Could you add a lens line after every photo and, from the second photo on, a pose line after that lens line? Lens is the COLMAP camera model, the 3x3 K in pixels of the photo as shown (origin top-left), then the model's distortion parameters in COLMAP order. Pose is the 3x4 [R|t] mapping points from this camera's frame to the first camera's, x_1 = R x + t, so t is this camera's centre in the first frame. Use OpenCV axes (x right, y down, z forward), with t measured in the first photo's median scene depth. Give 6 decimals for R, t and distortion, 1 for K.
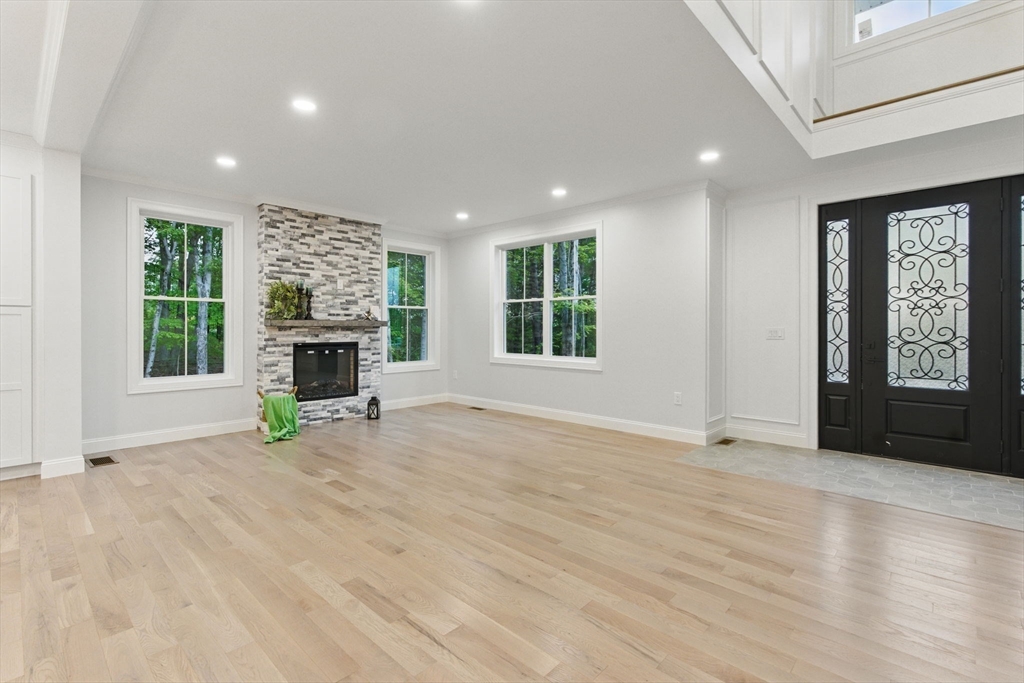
lens RADIAL K [[475.1, 0, 499.6], [0, 475.1, 328.4], [0, 0, 1]] dist [0.002028, 0.002178]
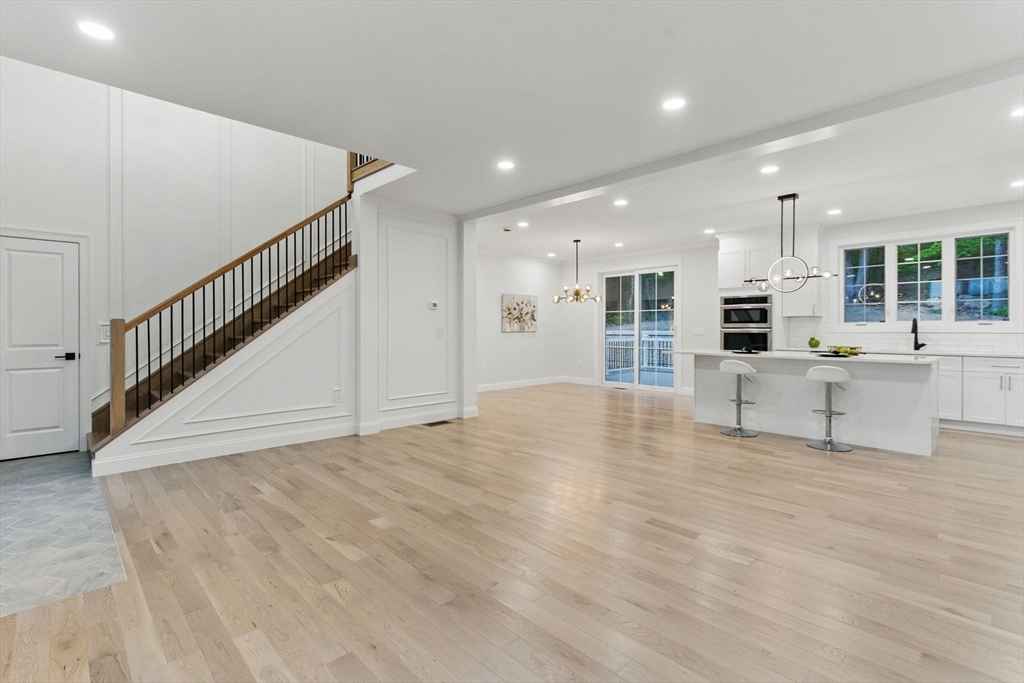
lens RADIAL K [[475.1, 0, 509.6], [0, 475.1, 332.6], [0, 0, 1]] dist [0.002028, 0.002178]
pose [[-0.999491, -0.000913, 0.031895, -0.057082], [-0.000657, 0.999968, 0.008035, -0.000529], [-0.031902, 0.008010, -0.999459, 1.148719]]
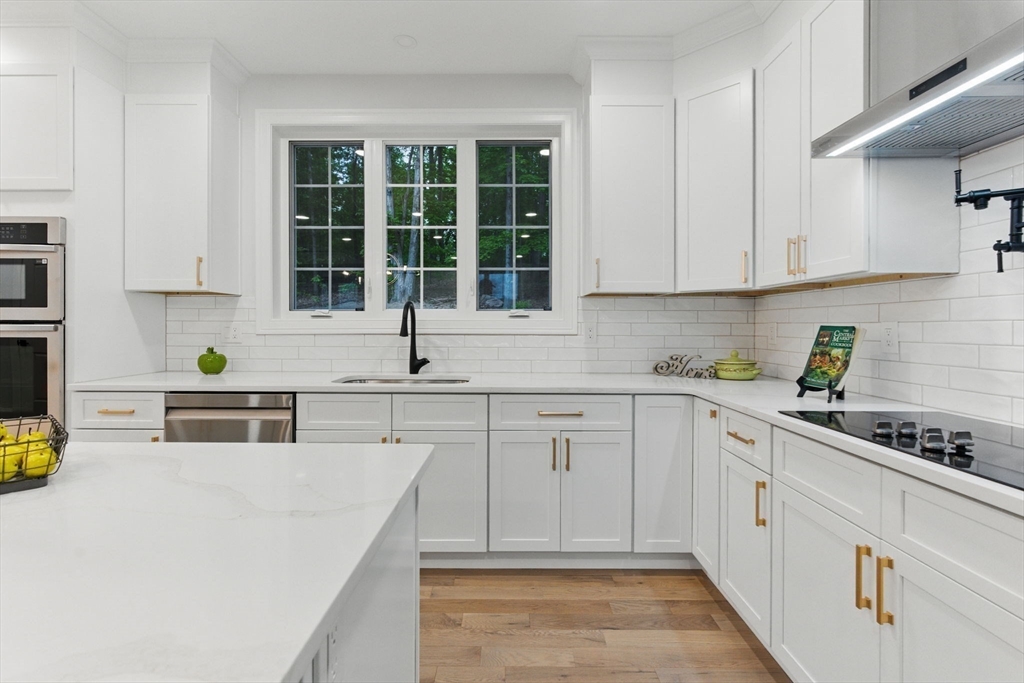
lens RADIAL K [[475.1, 0, 502.2], [0, 475.1, 330.0], [0, 0, 1]] dist [0.002028, 0.002178]
pose [[-0.725099, 0.003246, -0.688637, -0.702748], [-0.002567, 0.999969, 0.007416, -0.000440], [0.688640, 0.007145, -0.725068, 0.422998]]
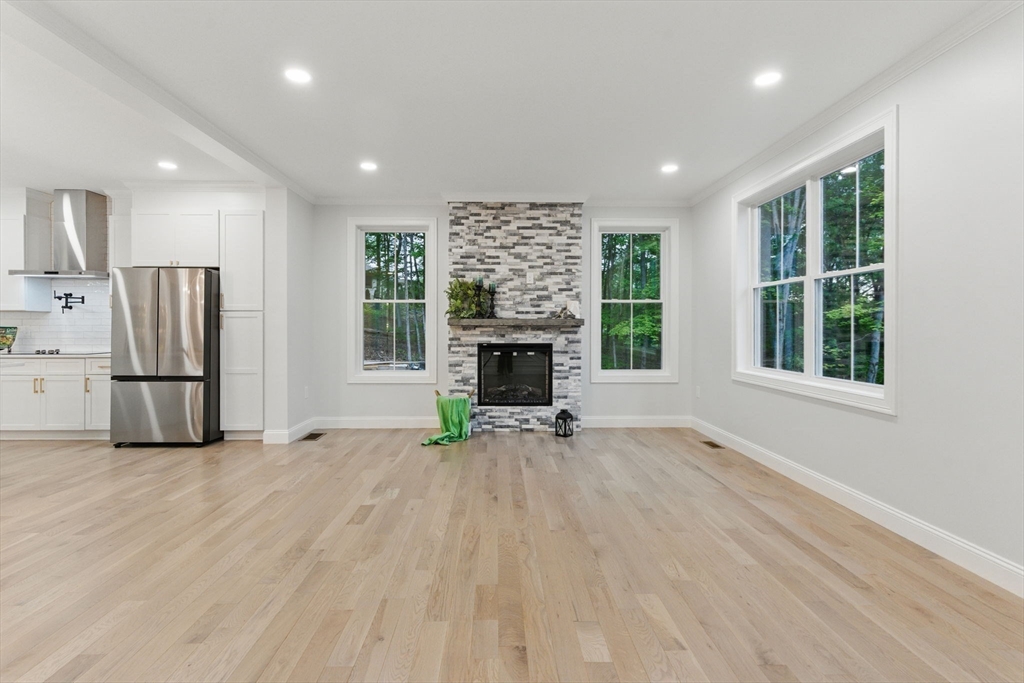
lens RADIAL K [[475.1, 0, 498.5], [0, 475.1, 327.4], [0, 0, 1]] dist [0.002028, 0.002178]
pose [[0.702191, -0.000100, -0.711988, 0.278755], [-0.001074, 0.999999, -0.001199, 0.000217], [0.711988, 0.001607, 0.702190, 0.370516]]
